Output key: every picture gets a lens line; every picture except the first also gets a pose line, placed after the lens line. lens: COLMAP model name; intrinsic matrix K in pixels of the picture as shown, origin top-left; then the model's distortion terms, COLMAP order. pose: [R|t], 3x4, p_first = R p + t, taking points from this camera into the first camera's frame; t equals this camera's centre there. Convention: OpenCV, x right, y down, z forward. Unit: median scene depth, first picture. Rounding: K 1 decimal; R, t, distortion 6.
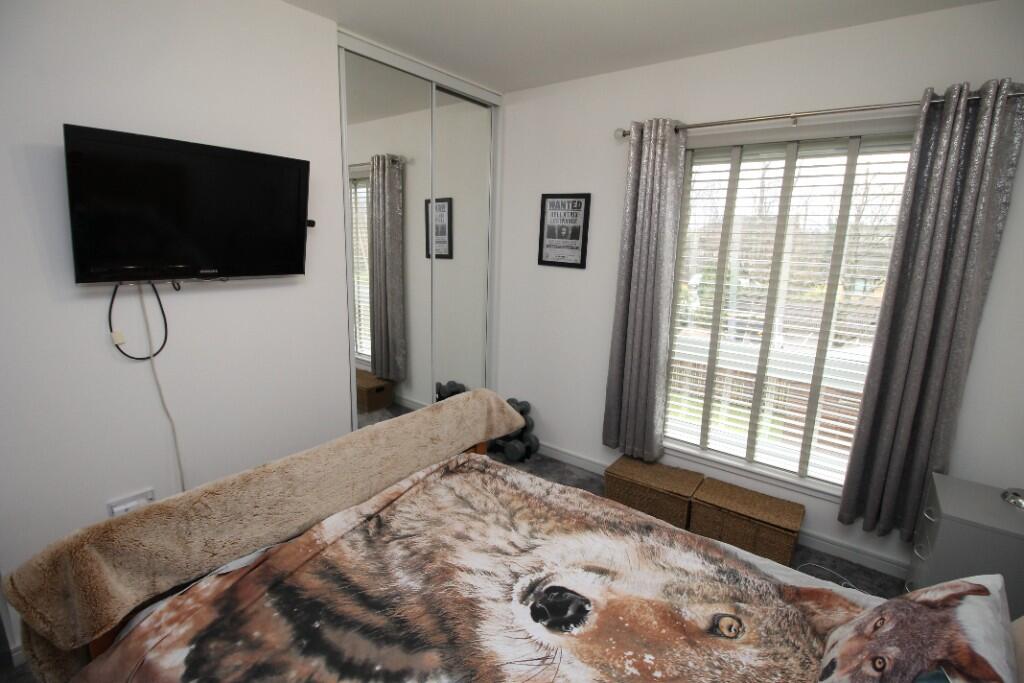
lens RADIAL K [[474.6, 0, 511.3], [0, 474.6, 335.8], [0, 0, 1]] dist [-0.000314, -0.016831]
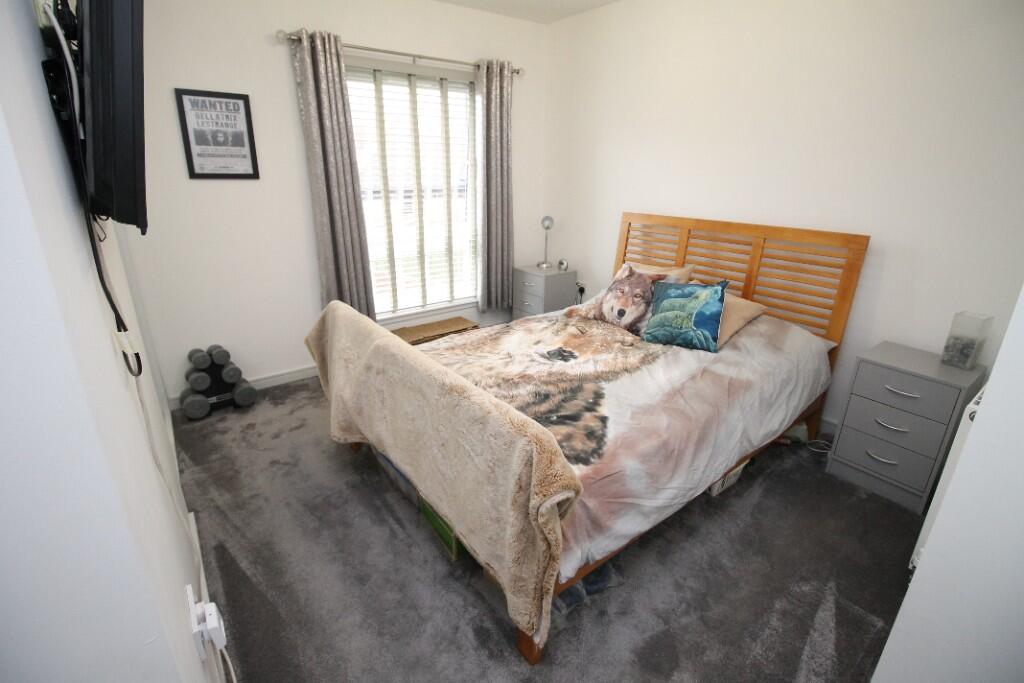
lens RADIAL K [[474.6, 0, 511.3], [0, 474.6, 335.8], [0, 0, 1]] dist [-0.000314, -0.016831]
pose [[0.260451, -0.352644, 0.898781, -1.029365], [0.194188, 0.931020, 0.309020, -0.066823], [-0.945757, 0.094048, 0.310965, 0.392859]]
